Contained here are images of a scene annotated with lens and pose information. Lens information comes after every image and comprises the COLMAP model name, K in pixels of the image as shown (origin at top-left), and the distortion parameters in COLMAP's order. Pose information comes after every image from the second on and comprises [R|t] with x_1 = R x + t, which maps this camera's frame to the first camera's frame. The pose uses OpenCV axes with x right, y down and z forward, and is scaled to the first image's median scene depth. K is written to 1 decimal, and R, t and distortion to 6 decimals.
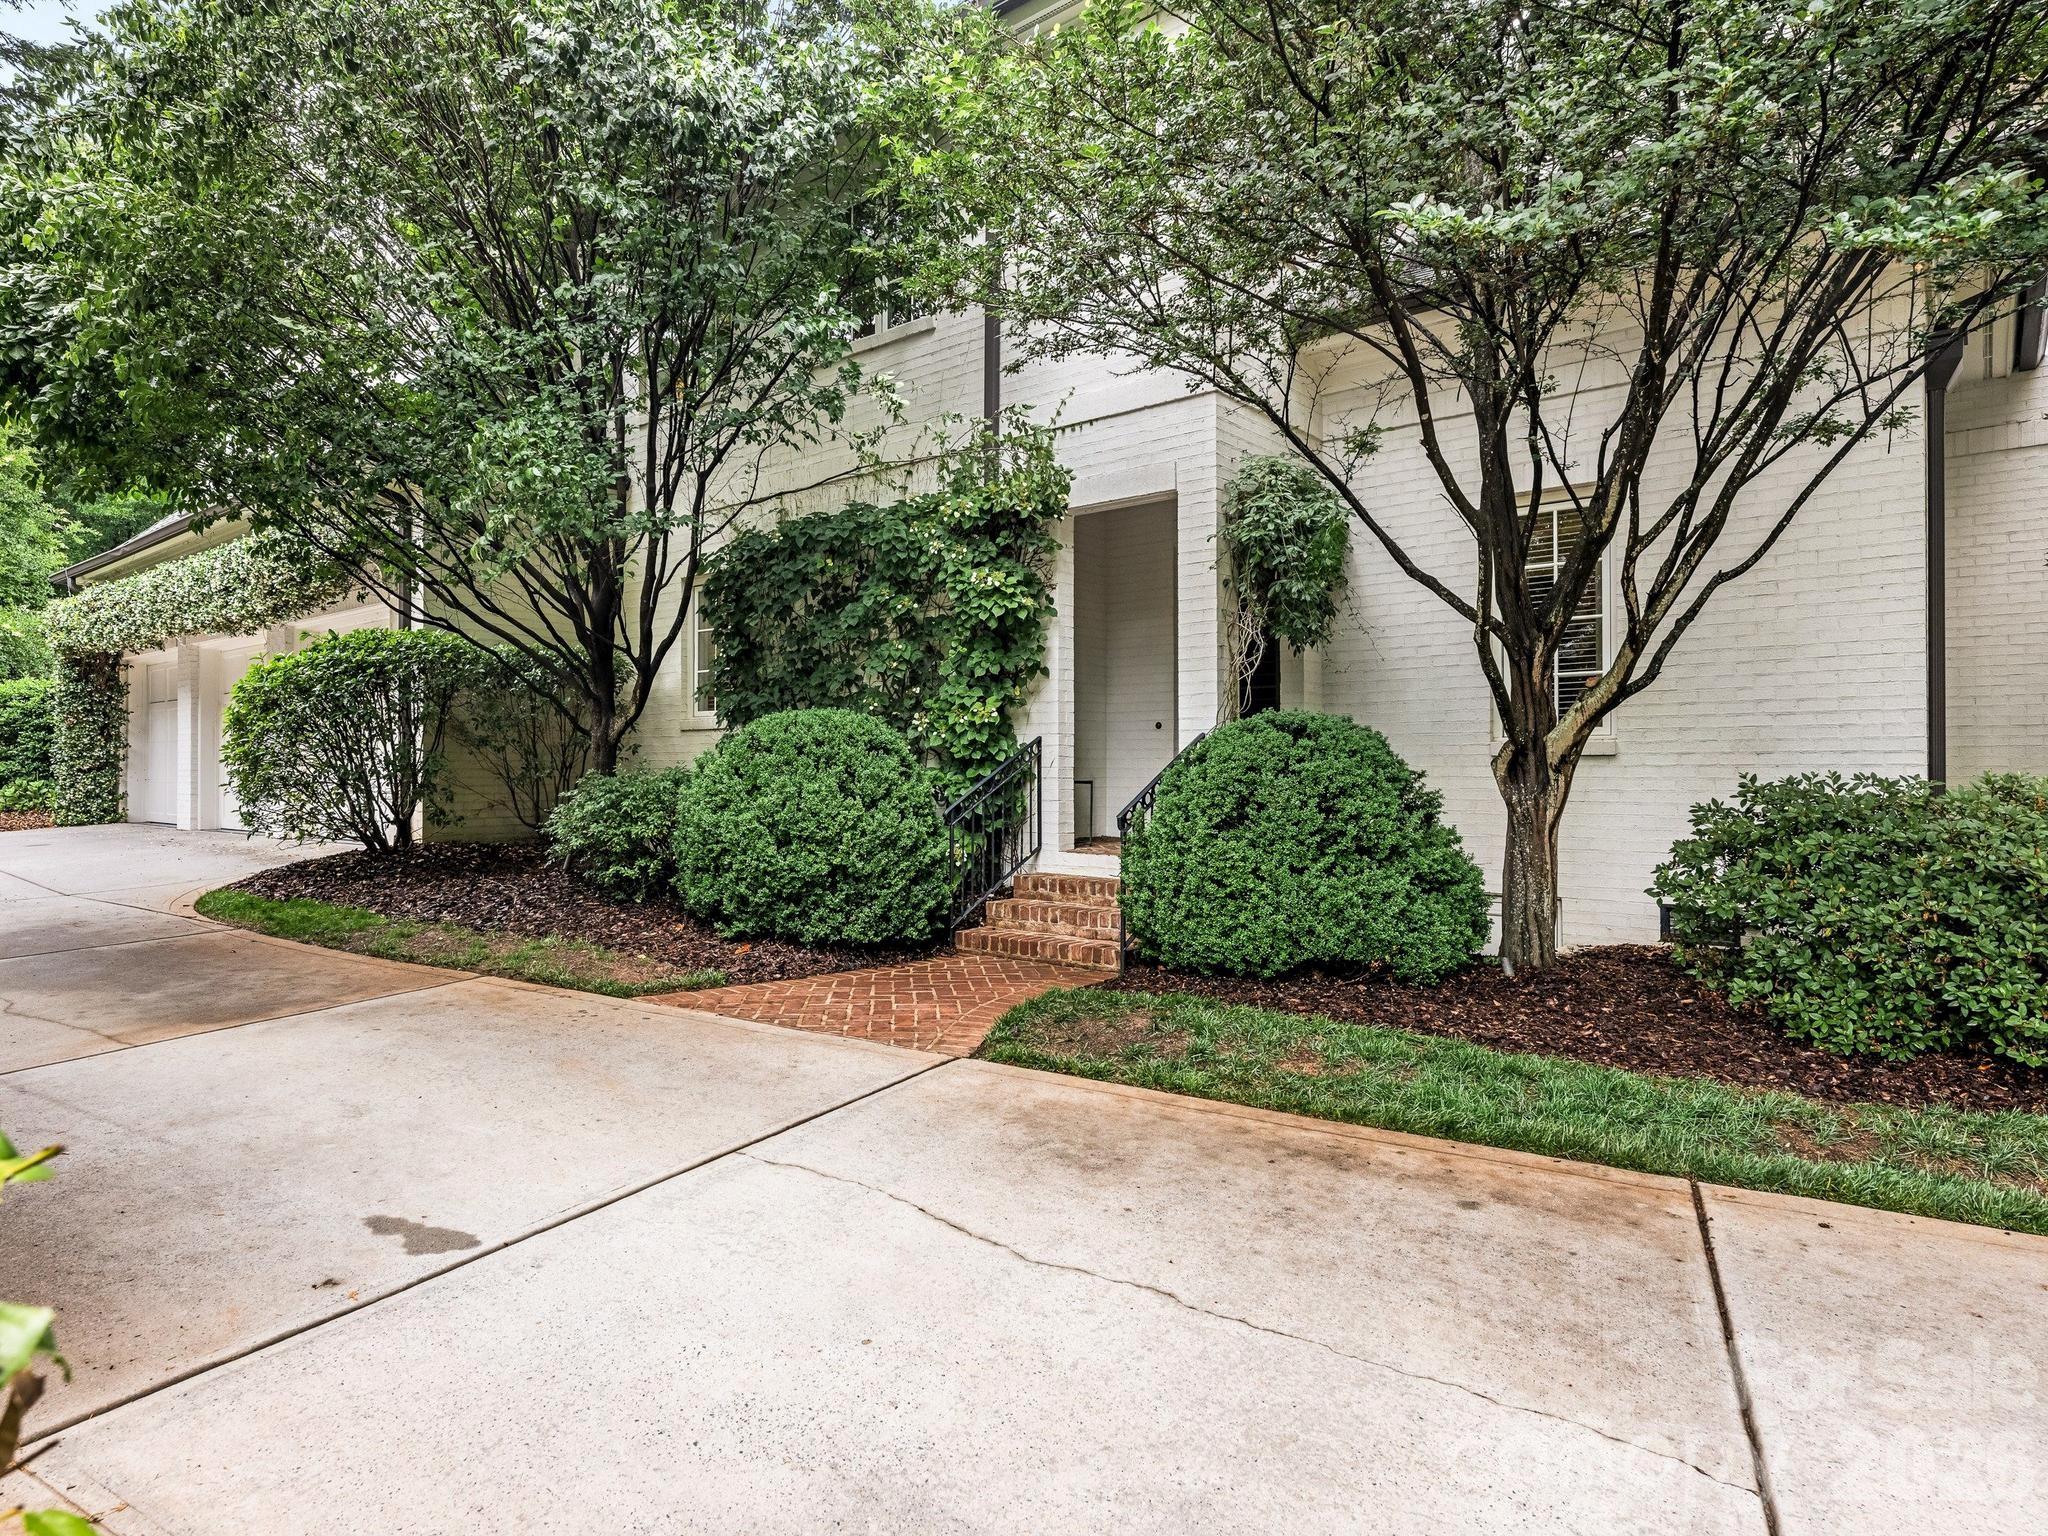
lens RADIAL K [[1194.5, 0, 1027.2], [0, 1194.5, 771.0], [0, 0, 1]] dist [-0.000870, -0.000019]
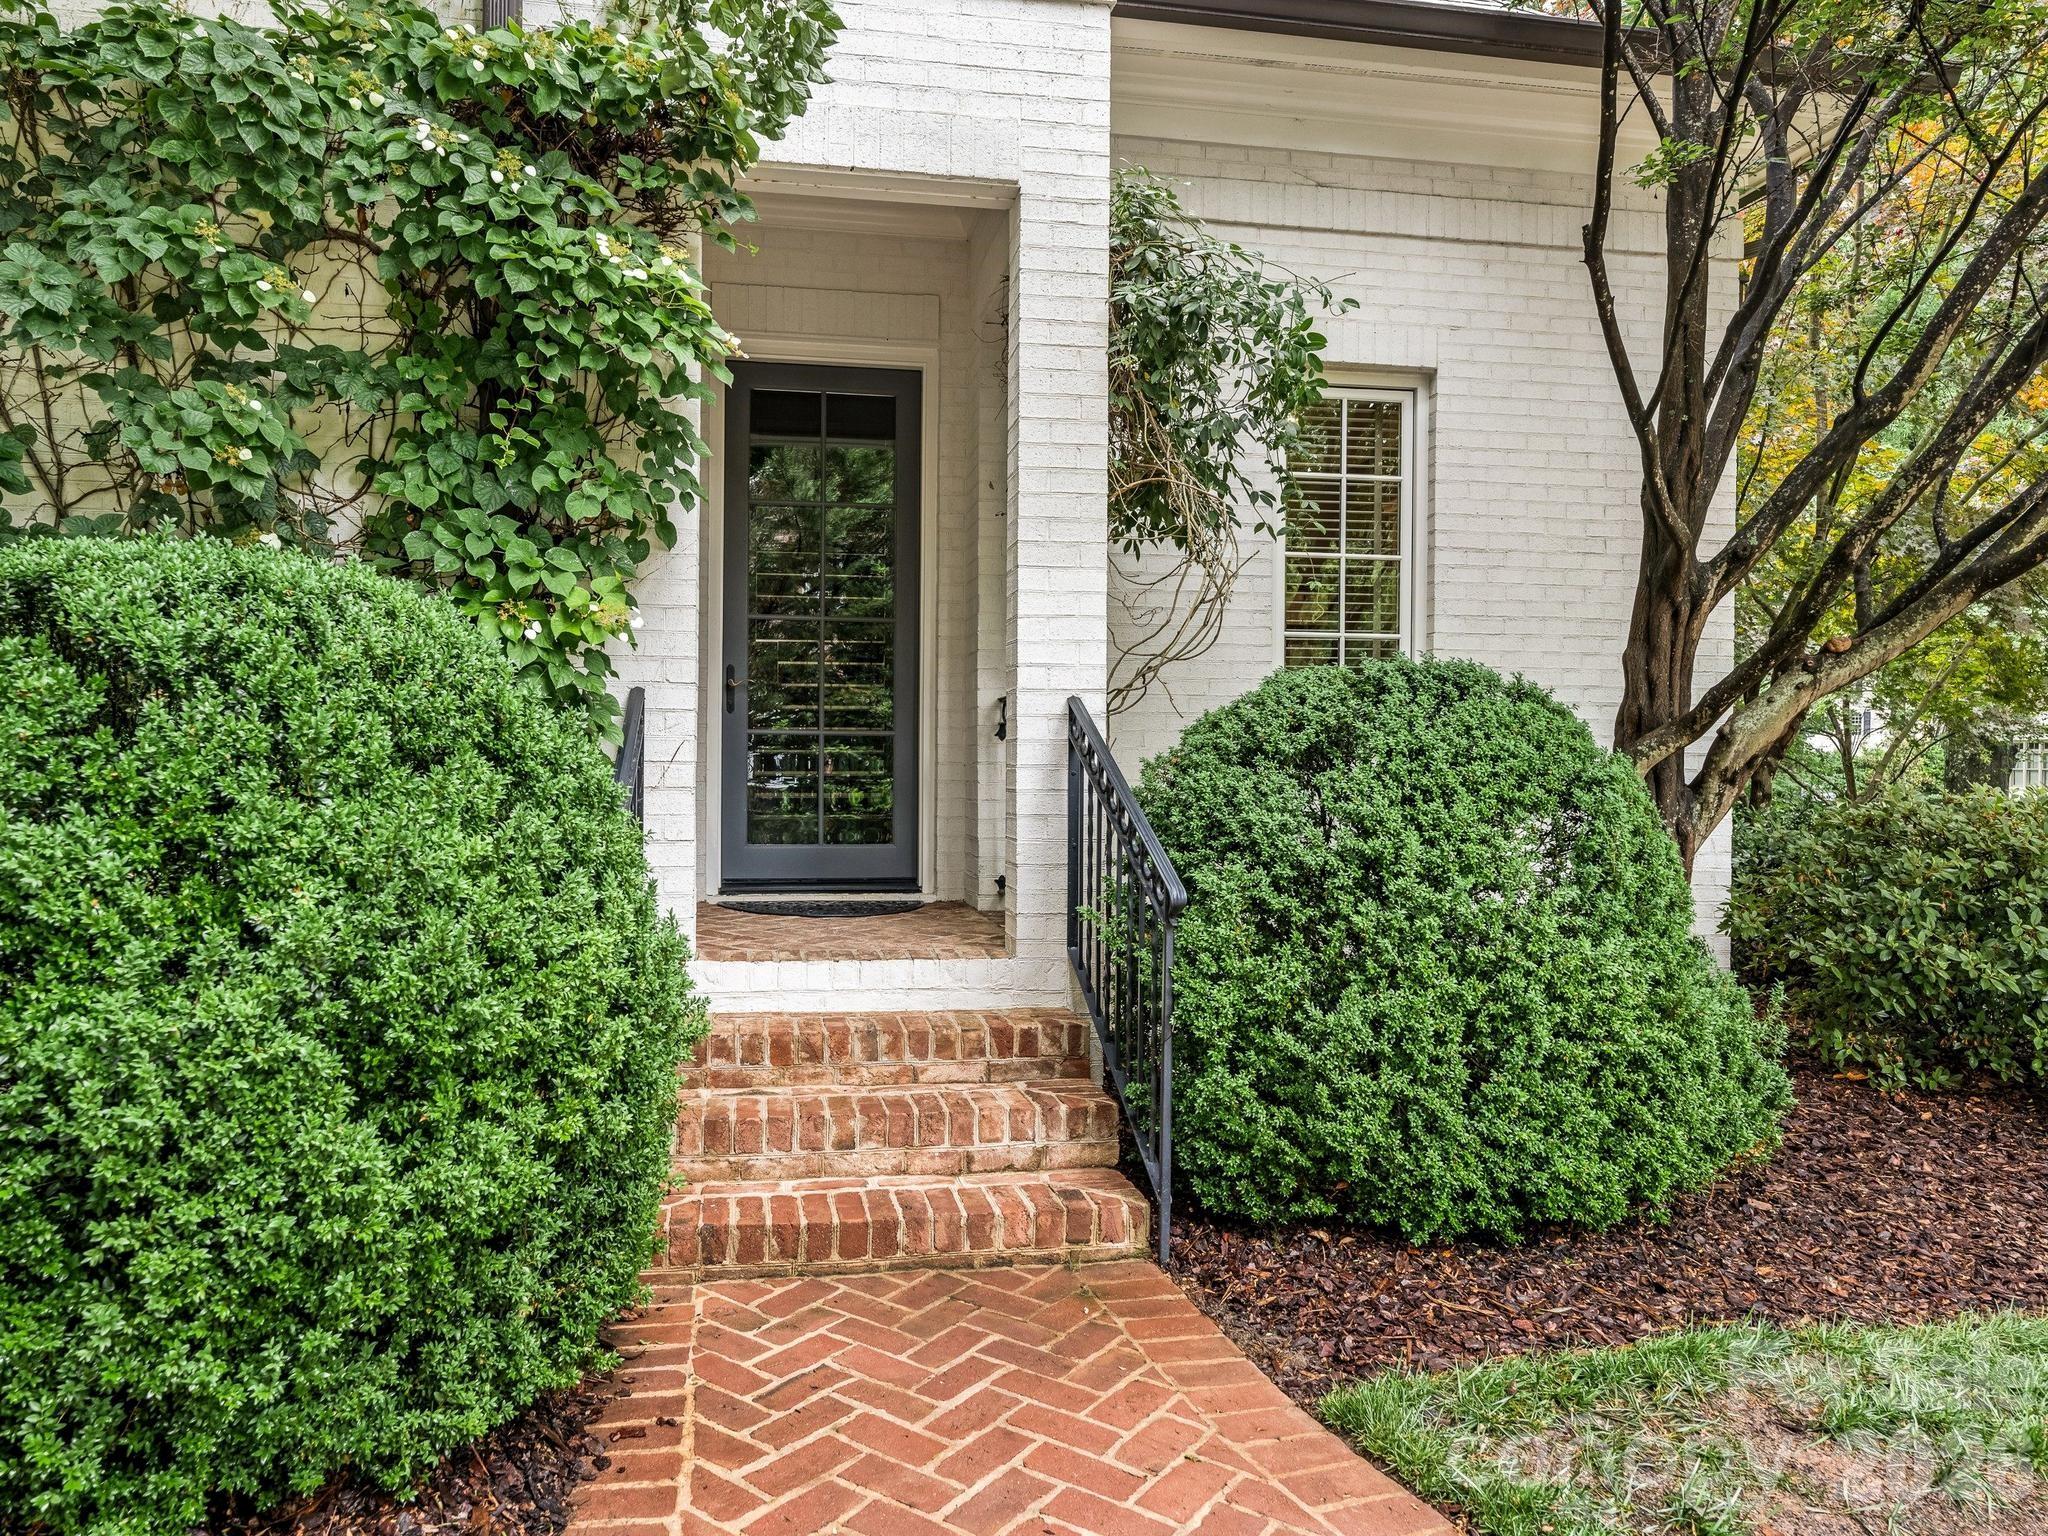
lens RADIAL K [[1343.8, 0, 1021.8], [0, 1343.8, 768.8], [0, 0, 1]] dist [0.004087, -0.002945]
pose [[0.663236, 0.003646, 0.748402, -0.273503], [-0.009865, 0.999944, 0.003871, -0.004159], [-0.748346, -0.009950, 0.663235, 0.642093]]
